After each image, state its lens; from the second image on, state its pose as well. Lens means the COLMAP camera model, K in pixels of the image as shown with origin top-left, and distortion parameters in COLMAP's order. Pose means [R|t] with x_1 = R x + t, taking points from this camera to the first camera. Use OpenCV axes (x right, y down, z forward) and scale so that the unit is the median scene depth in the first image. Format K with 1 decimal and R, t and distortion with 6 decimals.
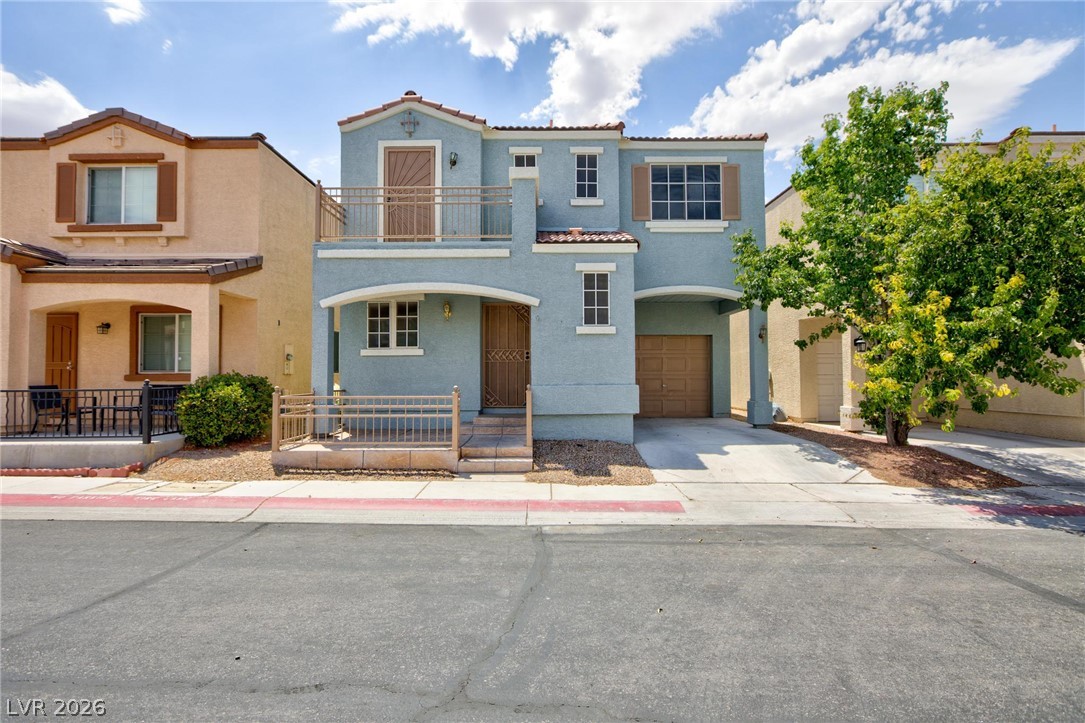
lens RADIAL K [[506.9, 0, 540.2], [0, 506.9, 363.0], [0, 0, 1]] dist [-0.002642, 0.000503]
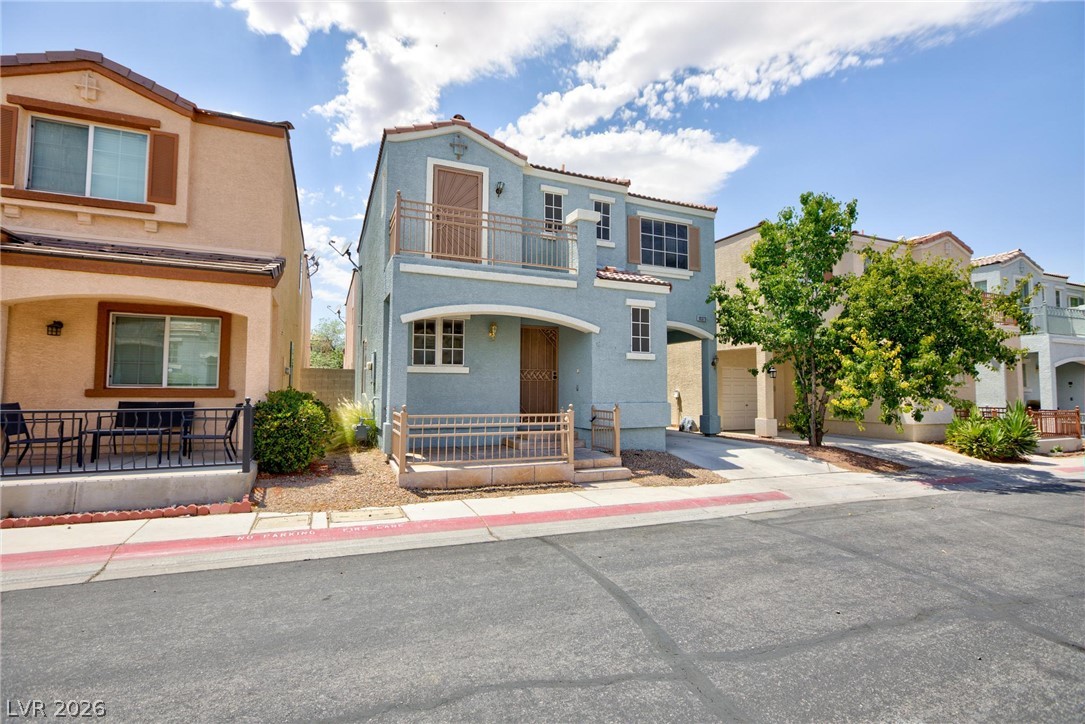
lens RADIAL K [[501.1, 0, 538.8], [0, 501.1, 362.4], [0, 0, 1]] dist [-0.001568, 0.000522]
pose [[0.919764, 0.031482, 0.391207, -0.502154], [-0.020606, 0.999276, -0.031970, -0.007793], [-0.391930, 0.021343, 0.919747, 0.015947]]
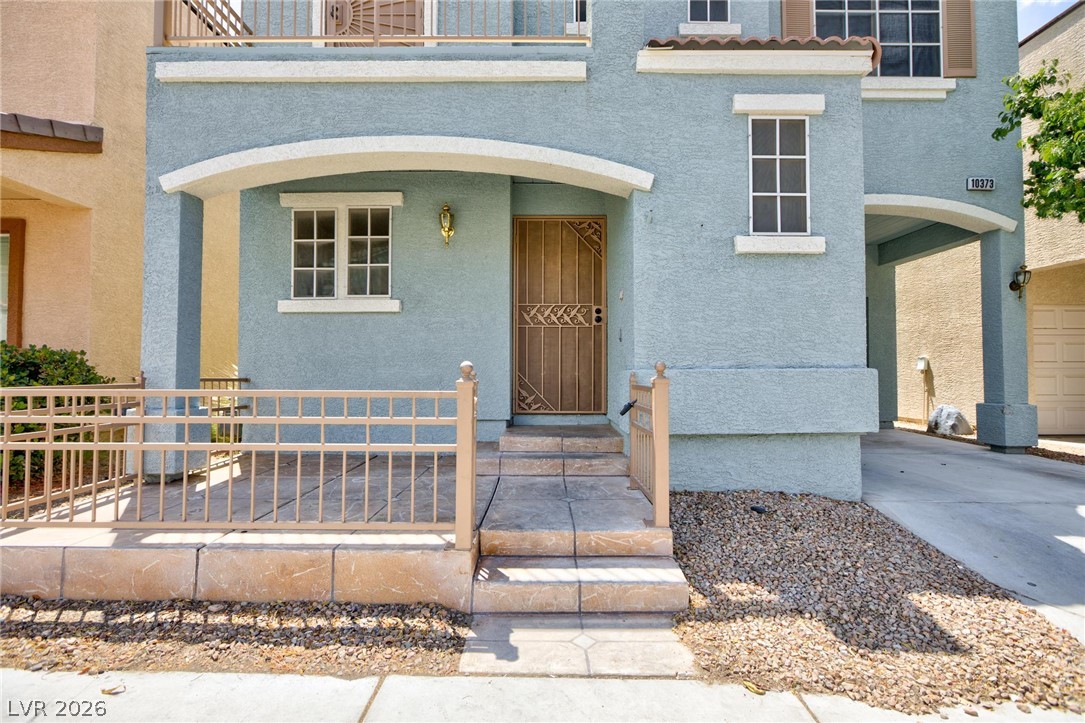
lens RADIAL K [[502.5, 0, 542.5], [0, 502.5, 361.5], [0, 0, 1]] dist [-0.007063, 0.001029]
pose [[0.999987, 0.005169, -0.000049, -0.086569], [-0.005169, 0.999976, 0.004505, 0.032412], [0.000073, -0.004504, 0.999990, 0.496246]]
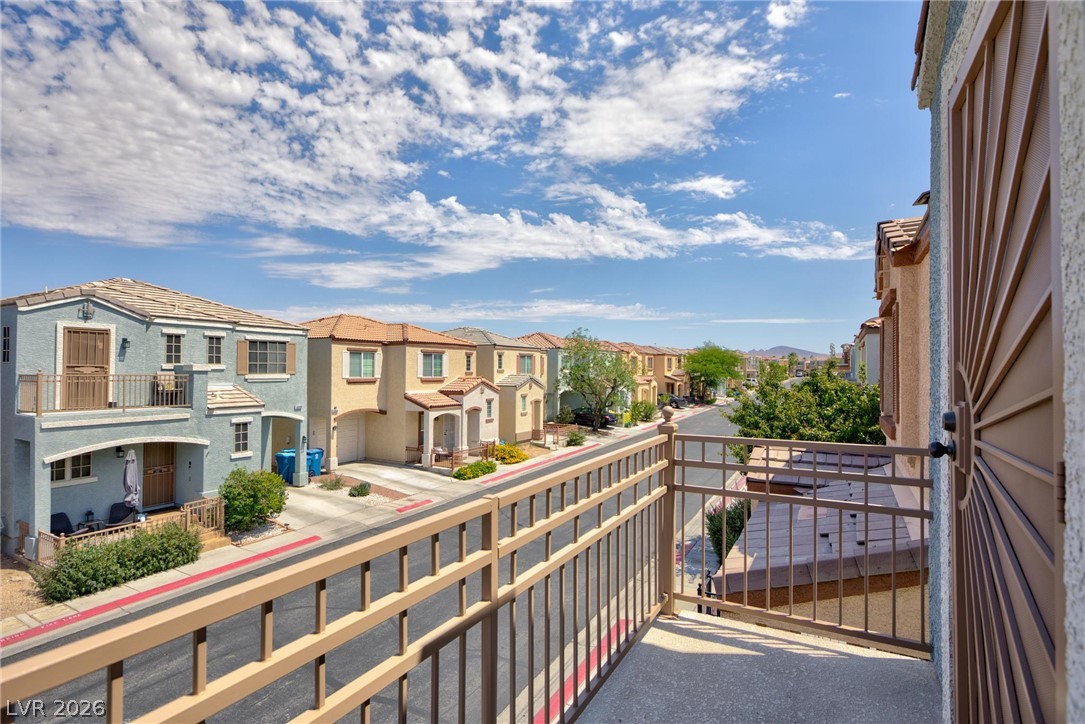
lens RADIAL K [[514.6, 0, 538.4], [0, 514.6, 370.4], [0, 0, 1]] dist [-0.032254, 0.026080]
pose [[0.482474, 0.016198, 0.875760, -0.872046], [-0.031031, 0.999517, -0.001391, -0.351875], [-0.875360, -0.026505, 0.482744, -0.715065]]
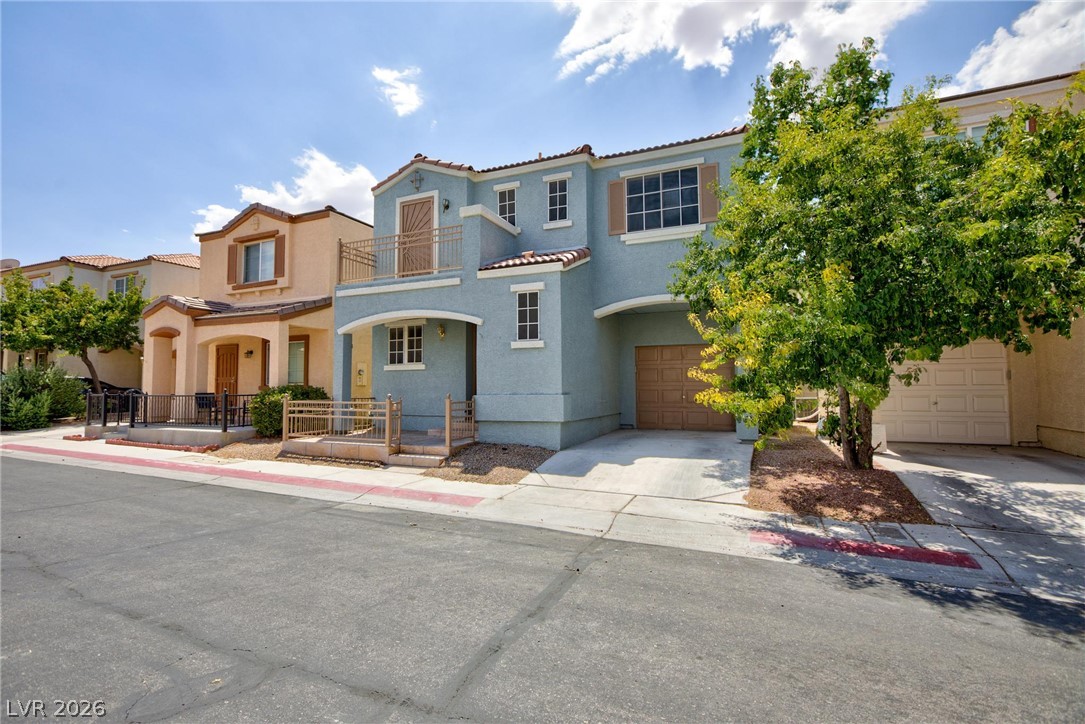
lens RADIAL K [[501.1, 0, 538.8], [0, 501.1, 362.4], [0, 0, 1]] dist [-0.001568, 0.000522]
pose [[0.914457, -0.019979, -0.404189, 0.504633], [0.010104, 0.999596, -0.026550, 0.002539], [0.404556, 0.020195, 0.914290, 0.019500]]
